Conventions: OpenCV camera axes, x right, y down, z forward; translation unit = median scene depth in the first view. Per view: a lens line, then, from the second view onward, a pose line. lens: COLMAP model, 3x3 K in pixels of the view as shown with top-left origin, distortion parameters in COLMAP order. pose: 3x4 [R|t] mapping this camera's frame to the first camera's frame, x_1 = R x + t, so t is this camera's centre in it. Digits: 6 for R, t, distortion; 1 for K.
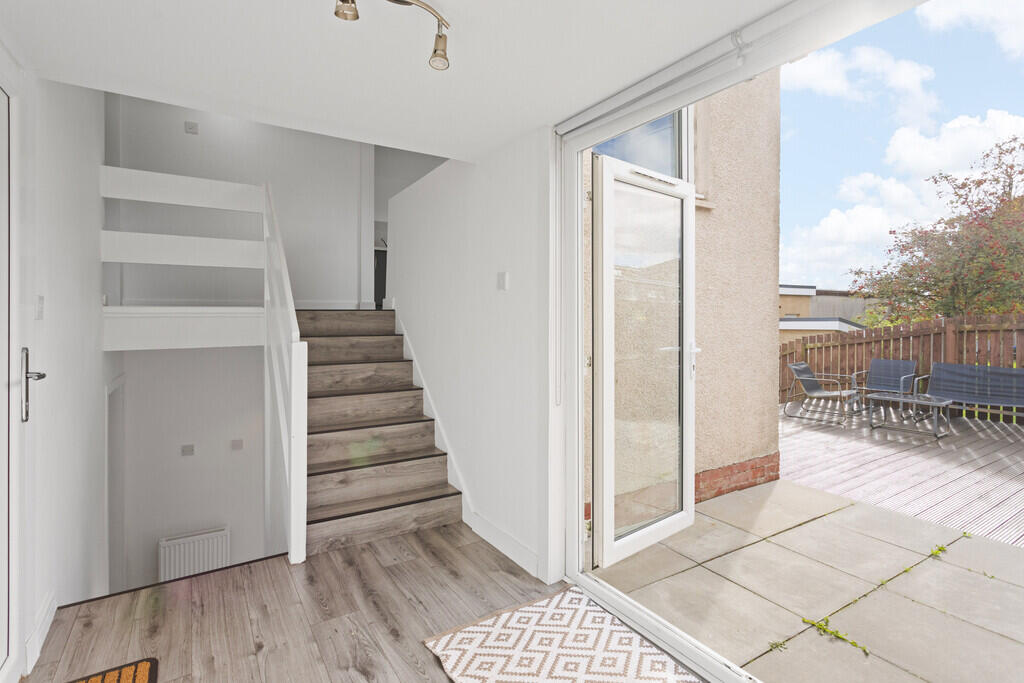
lens RADIAL K [[495.3, 0, 511.4], [0, 495.3, 335.9], [0, 0, 1]] dist [0.022498, 0.000314]
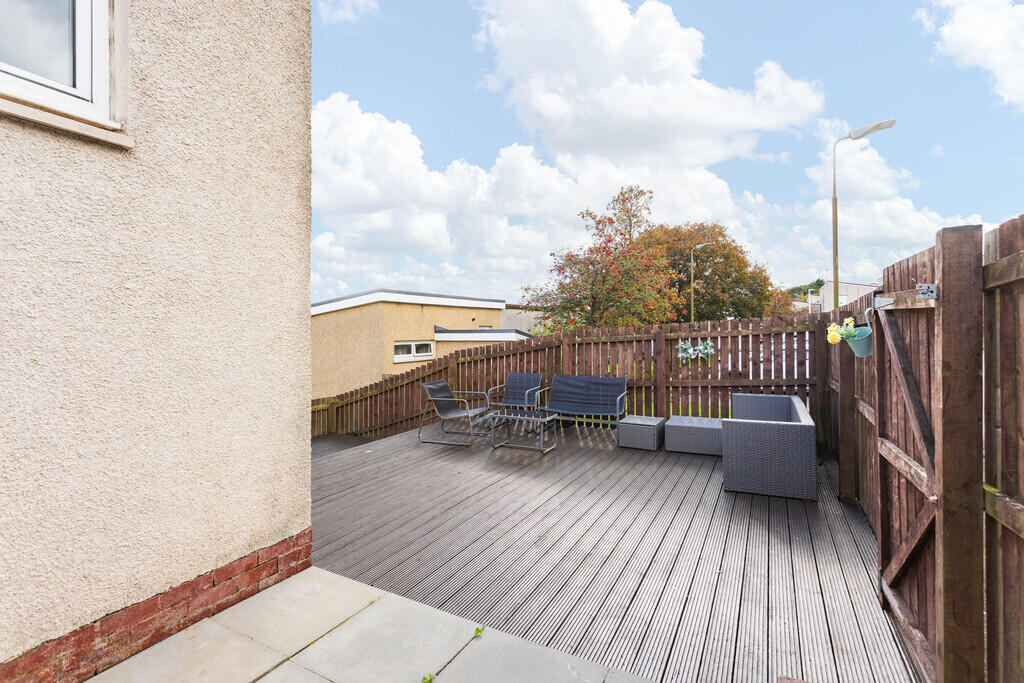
lens RADIAL K [[487.0, 0, 510.1], [0, 487.0, 348.6], [0, 0, 1]] dist [0.001741, 0.000254]
pose [[0.875009, -0.020296, 0.483681, 0.255768], [0.017670, 0.999794, 0.009987, -0.011303], [-0.483785, -0.000192, 0.875187, 0.149850]]
